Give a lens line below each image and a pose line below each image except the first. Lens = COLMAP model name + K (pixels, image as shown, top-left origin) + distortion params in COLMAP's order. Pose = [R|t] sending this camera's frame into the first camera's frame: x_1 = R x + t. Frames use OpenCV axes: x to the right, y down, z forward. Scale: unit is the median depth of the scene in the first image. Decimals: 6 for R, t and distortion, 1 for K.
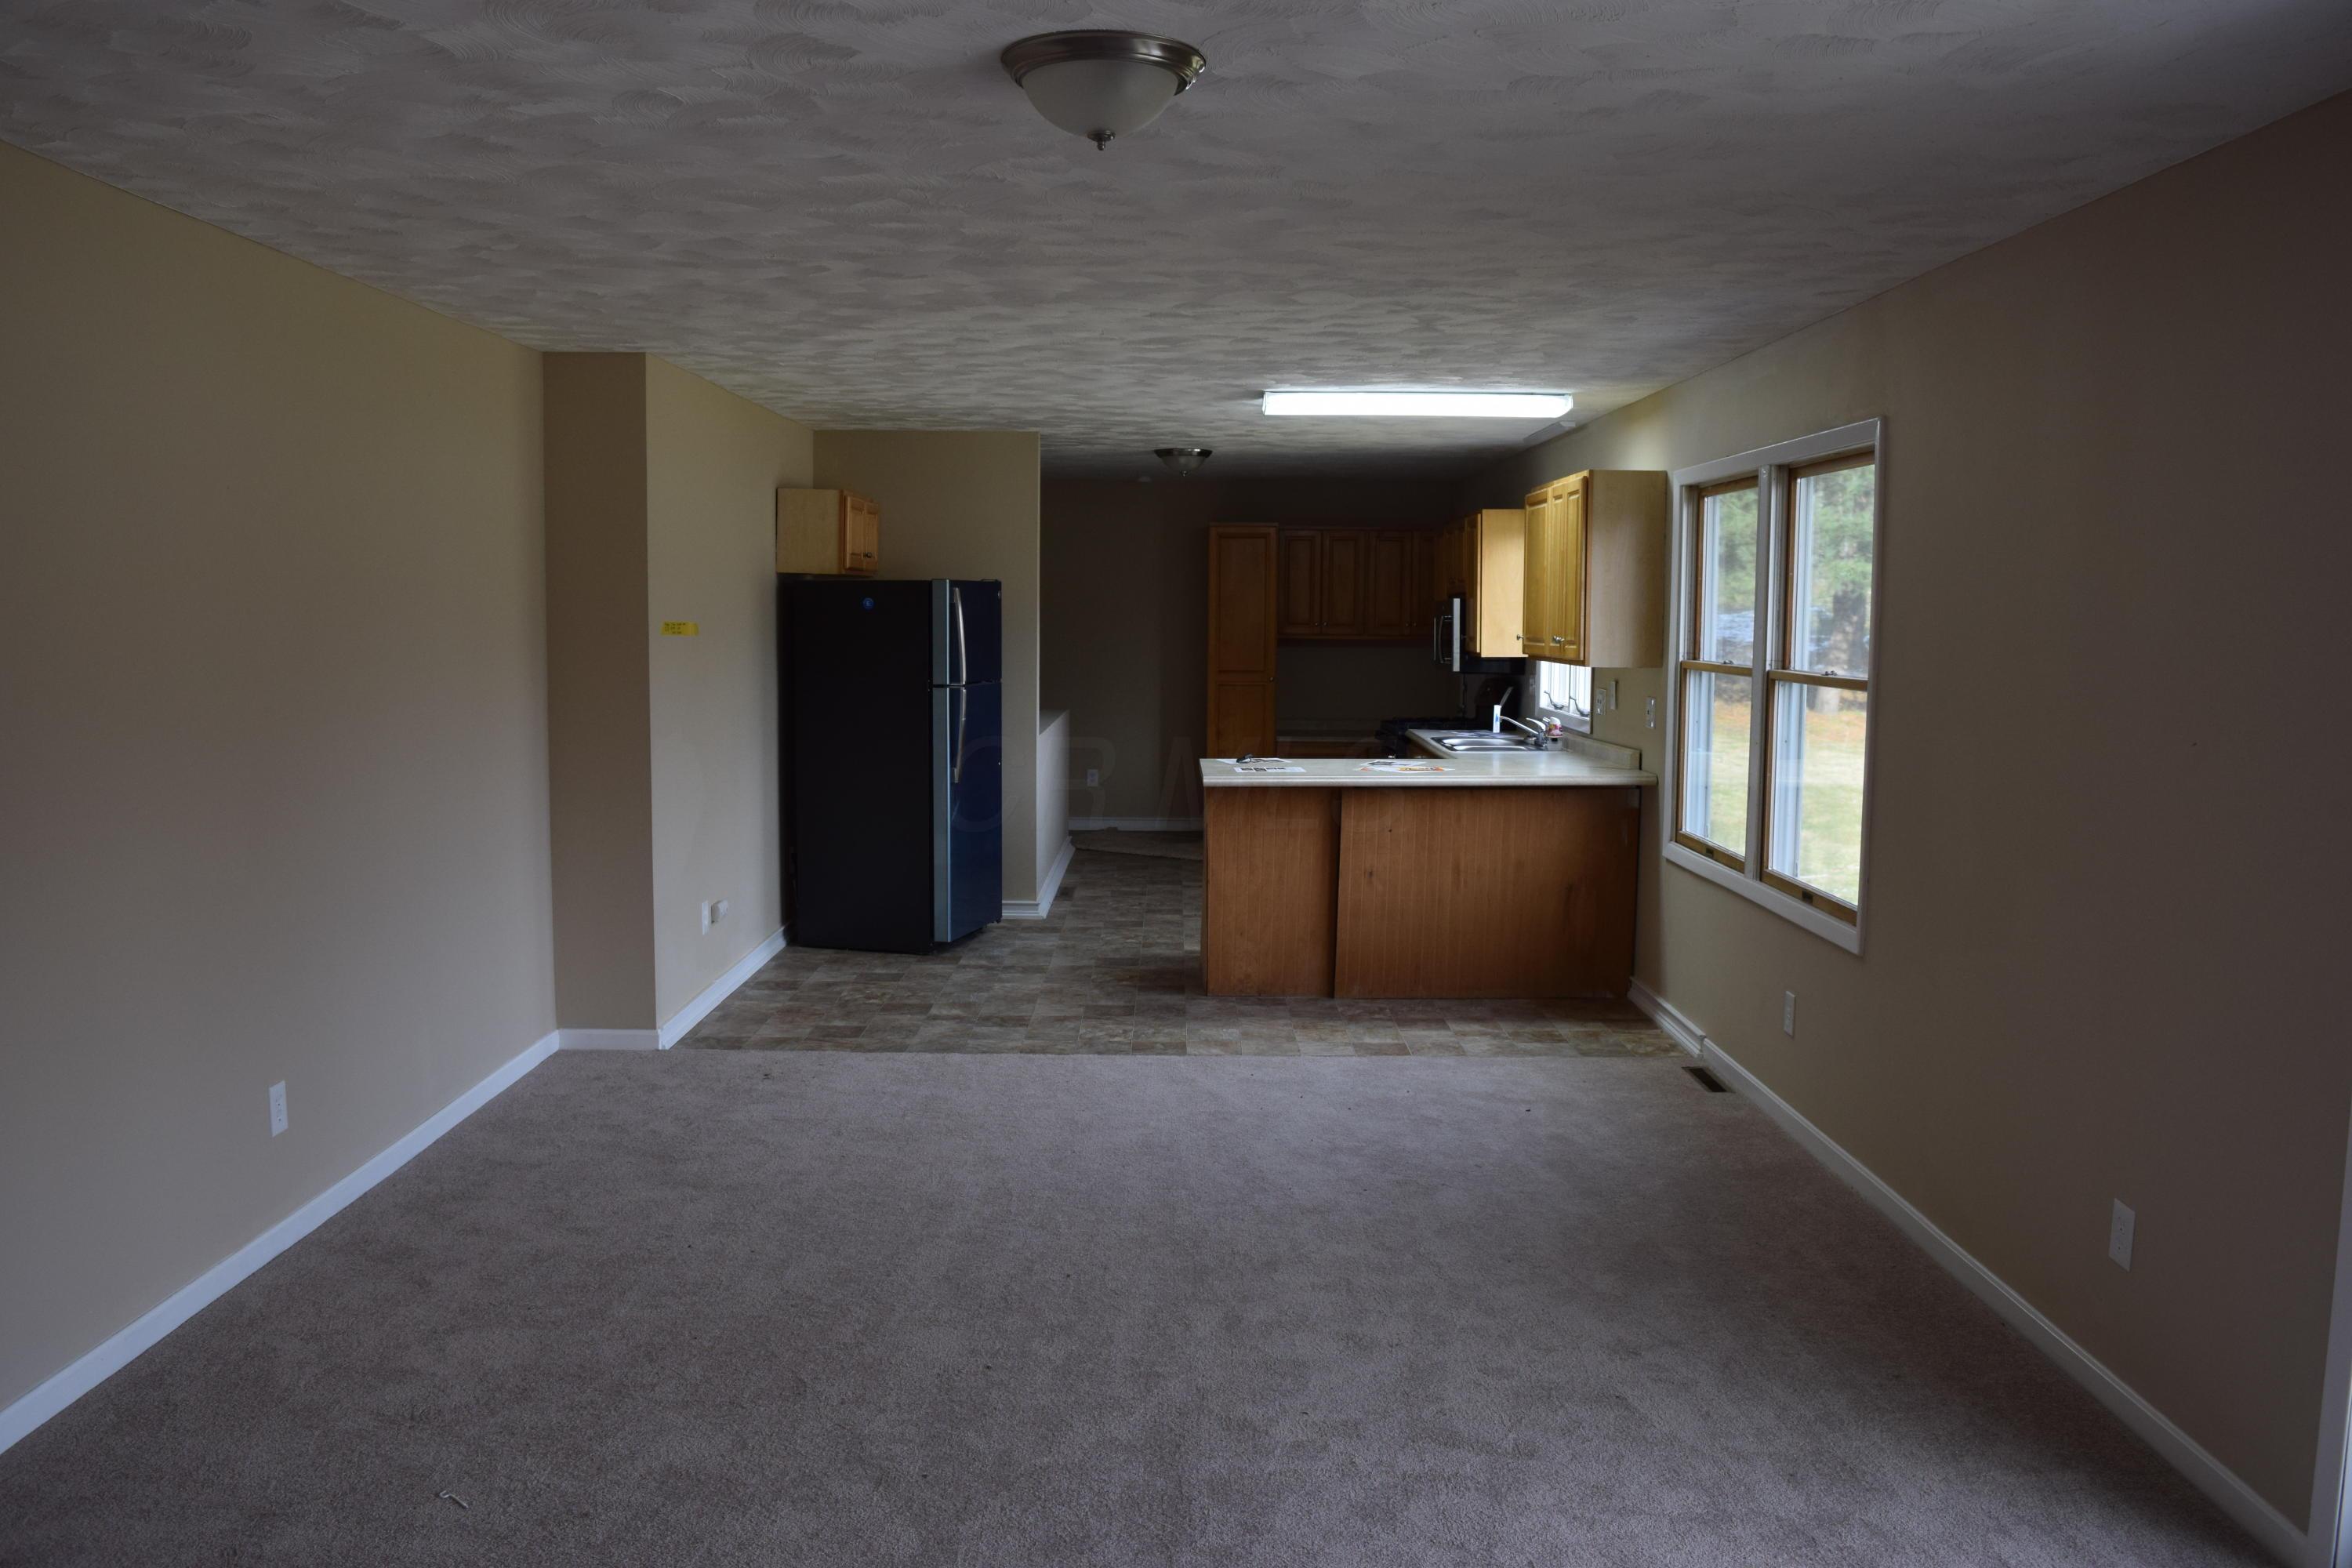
lens RADIAL K [[1862.8, 0, 1173.9], [0, 1862.8, 783.0], [0, 0, 1]] dist [-0.102126, 0.005067]
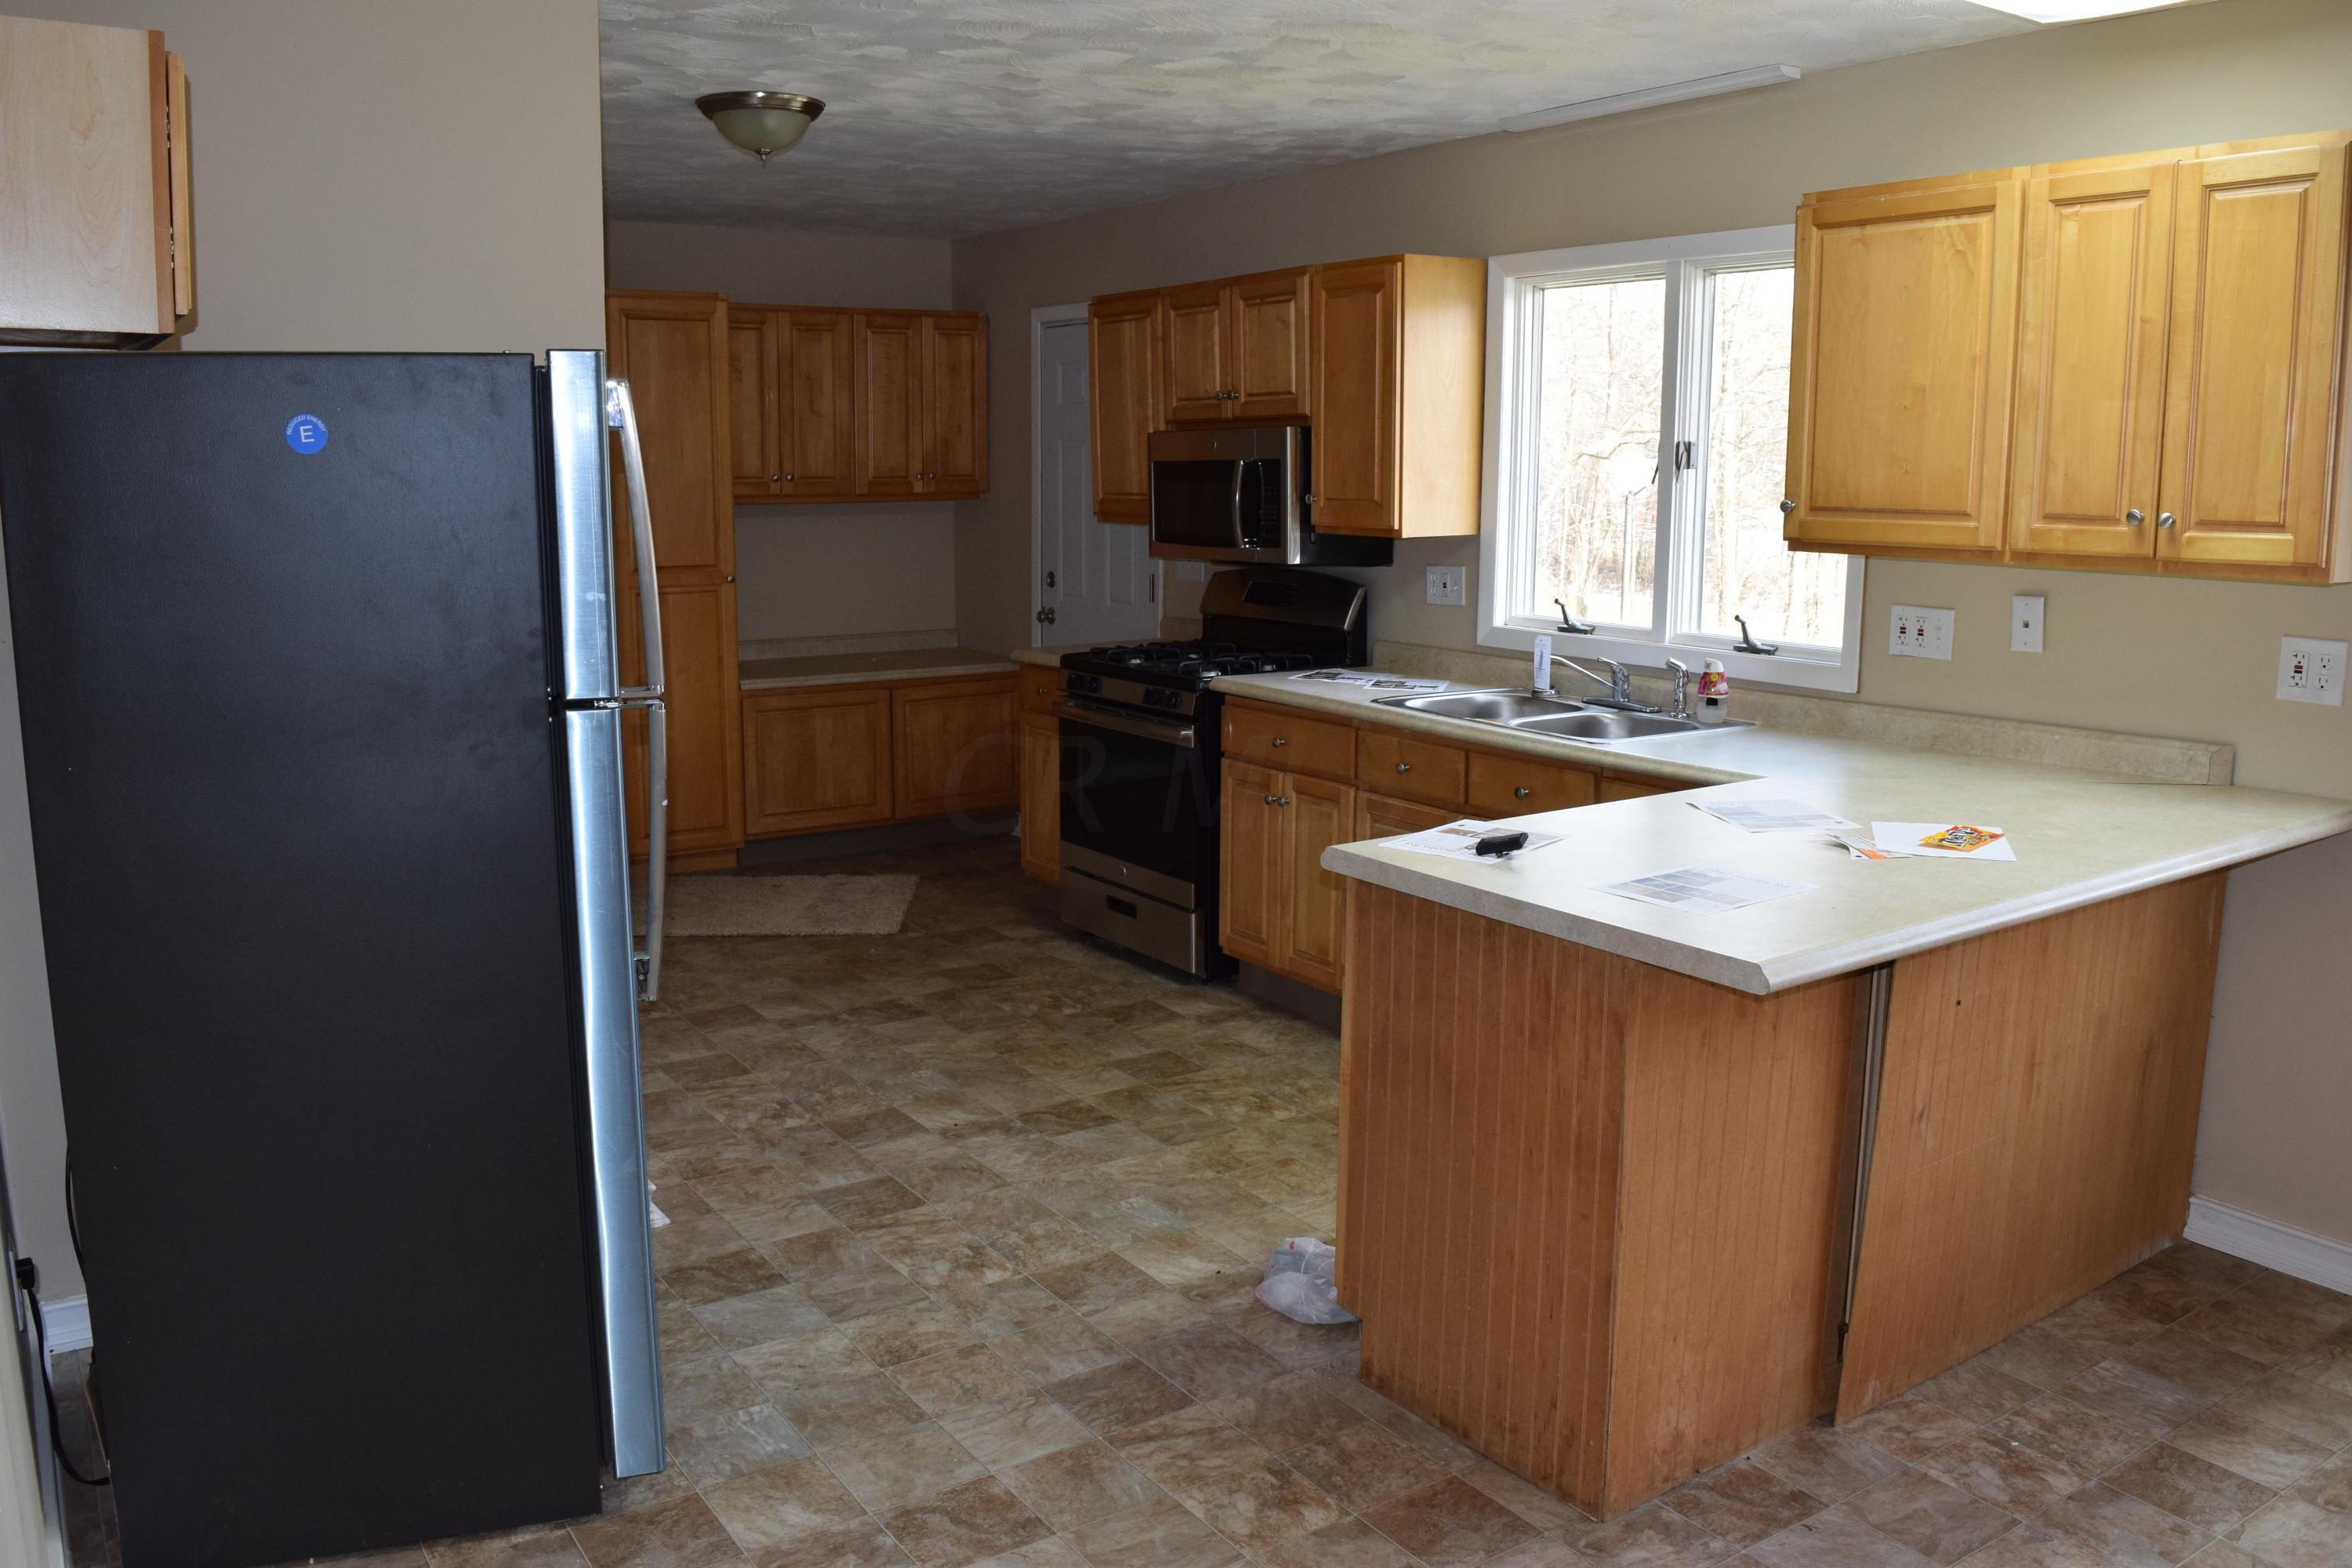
lens RADIAL K [[1862.8, 0, 1169.5], [0, 1862.8, 779.3], [0, 0, 1]] dist [-0.102126, 0.005067]
pose [[0.833695, -0.098861, 0.543304, -0.188118], [0.053817, 0.993707, 0.098235, -0.056408], [-0.549597, -0.052659, 0.833769, 0.609335]]
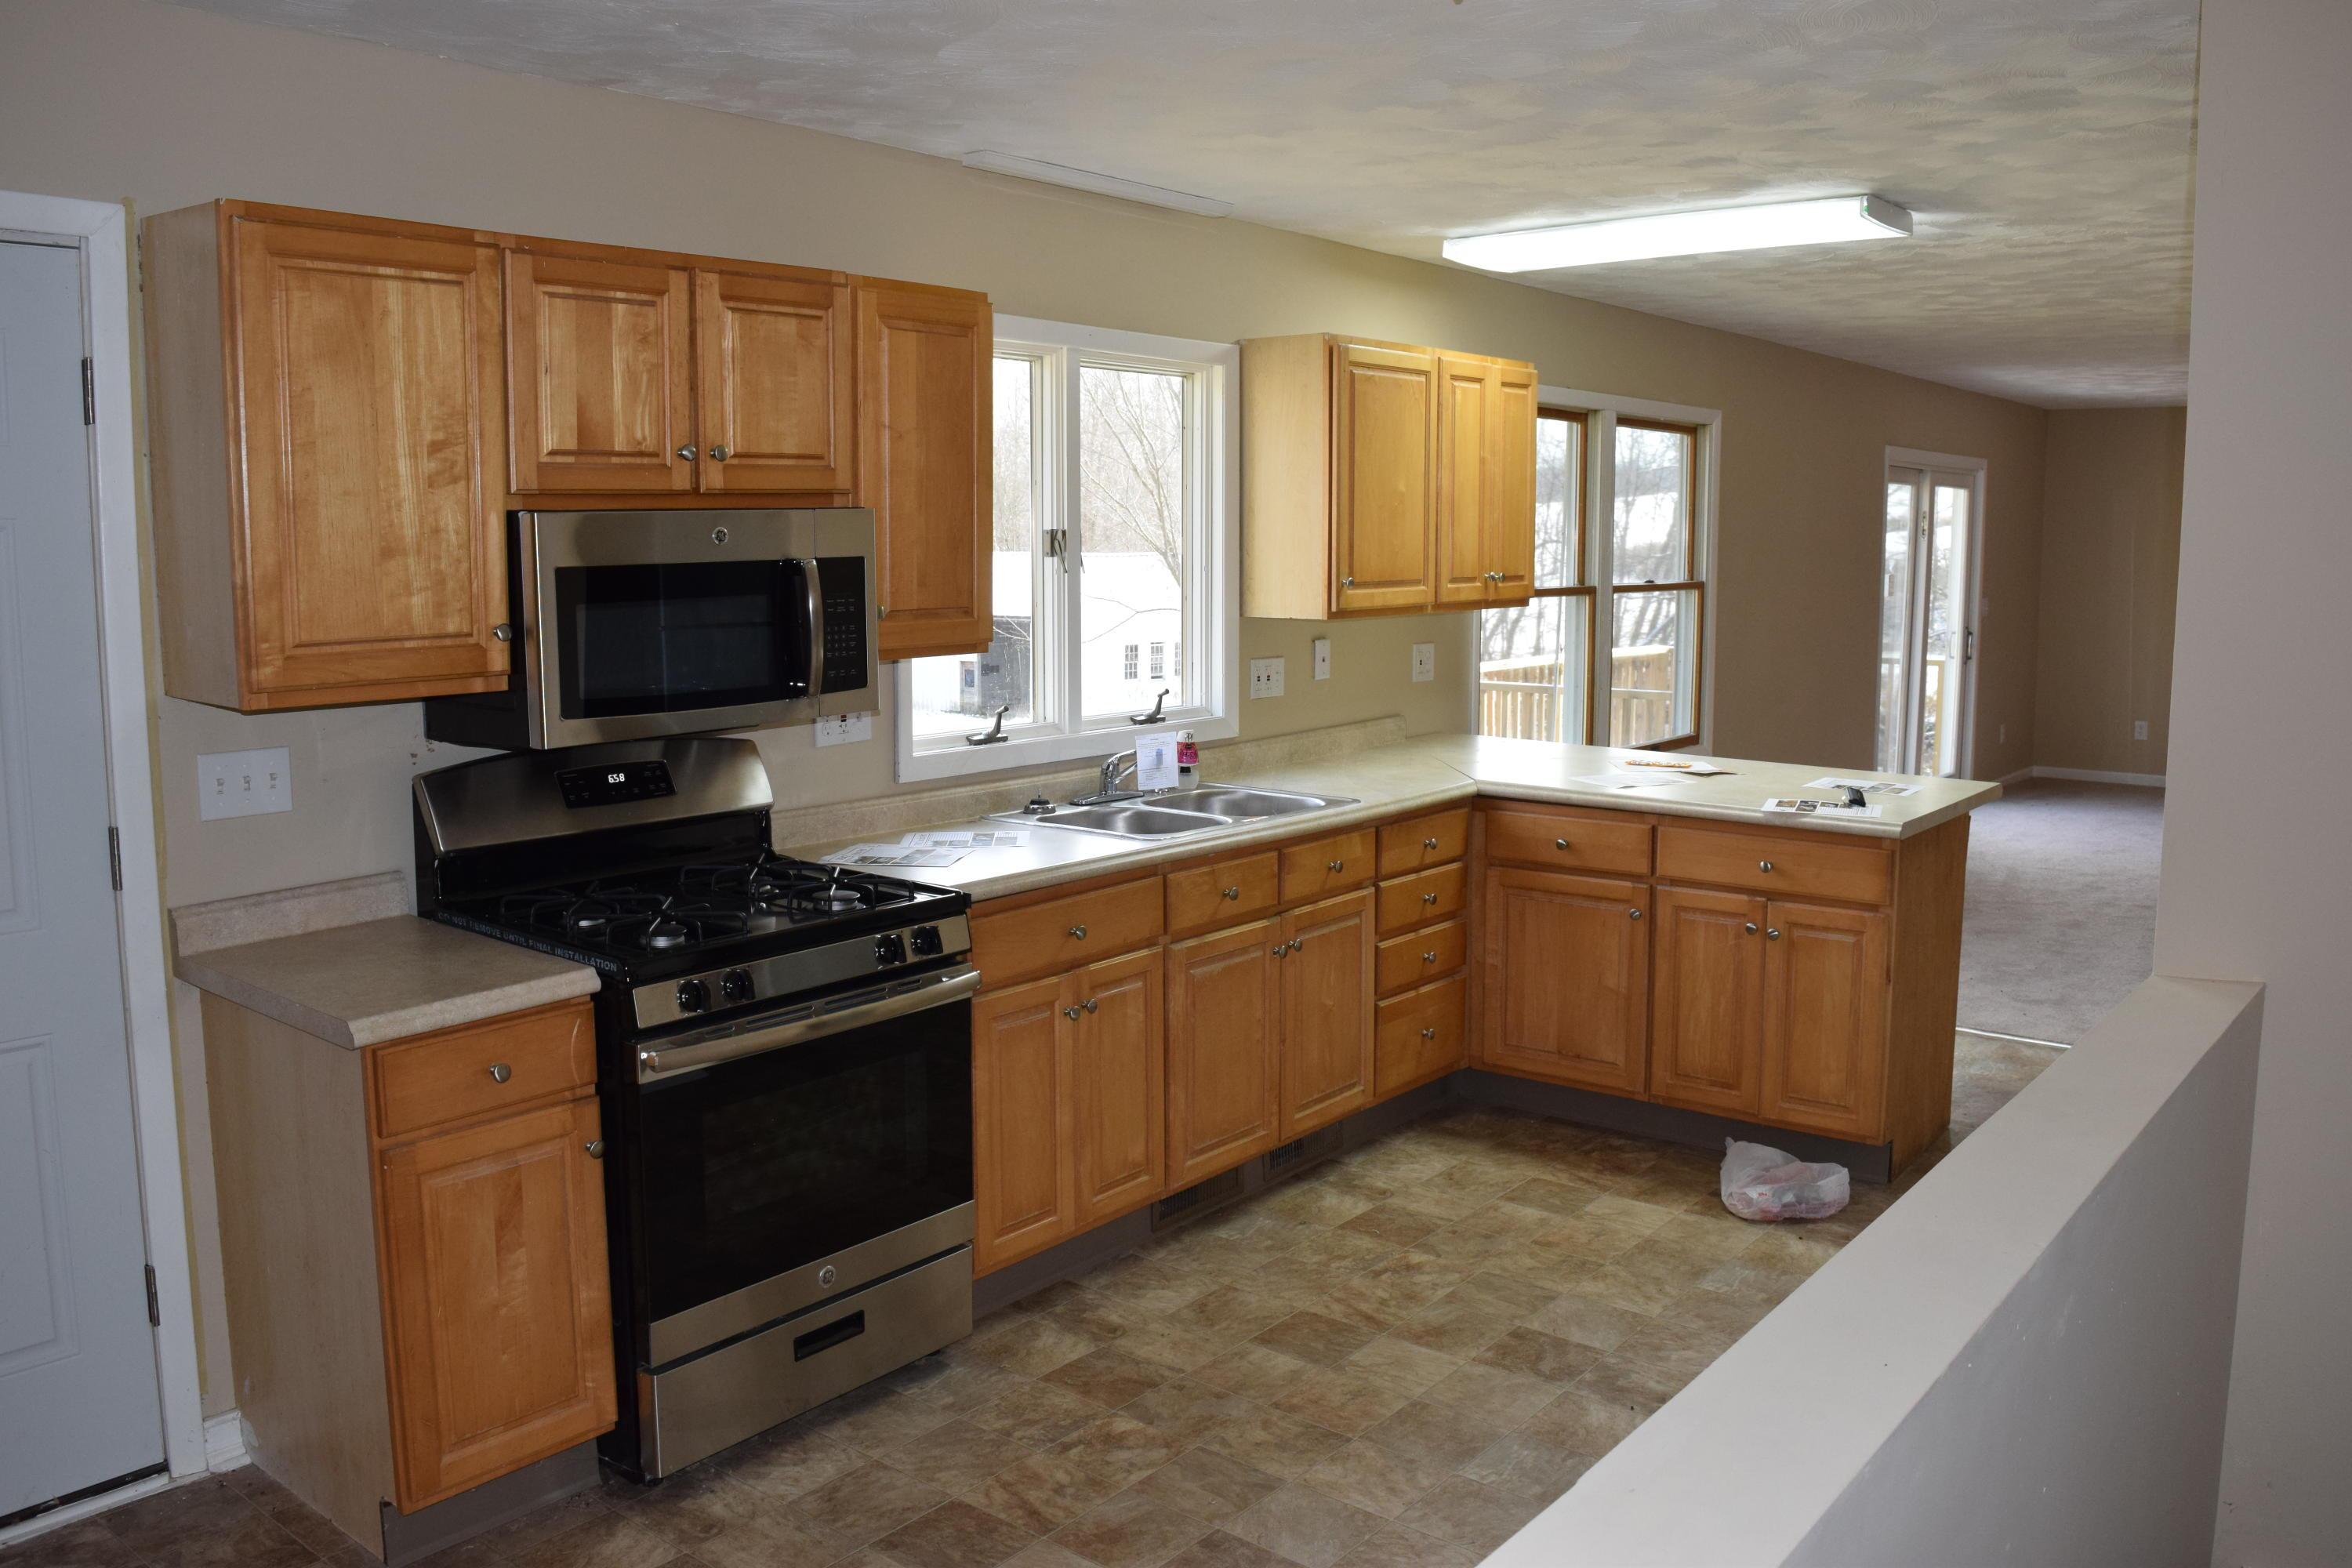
lens RADIAL K [[1862.8, 0, 1164.8], [0, 1862.8, 778.1], [0, 0, 1]] dist [-0.102126, 0.005067]
pose [[-0.779556, -0.093437, 0.619323, -0.130059], [0.048121, 0.976952, 0.207963, -0.126554], [-0.624481, 0.191921, -0.757093, 1.311838]]
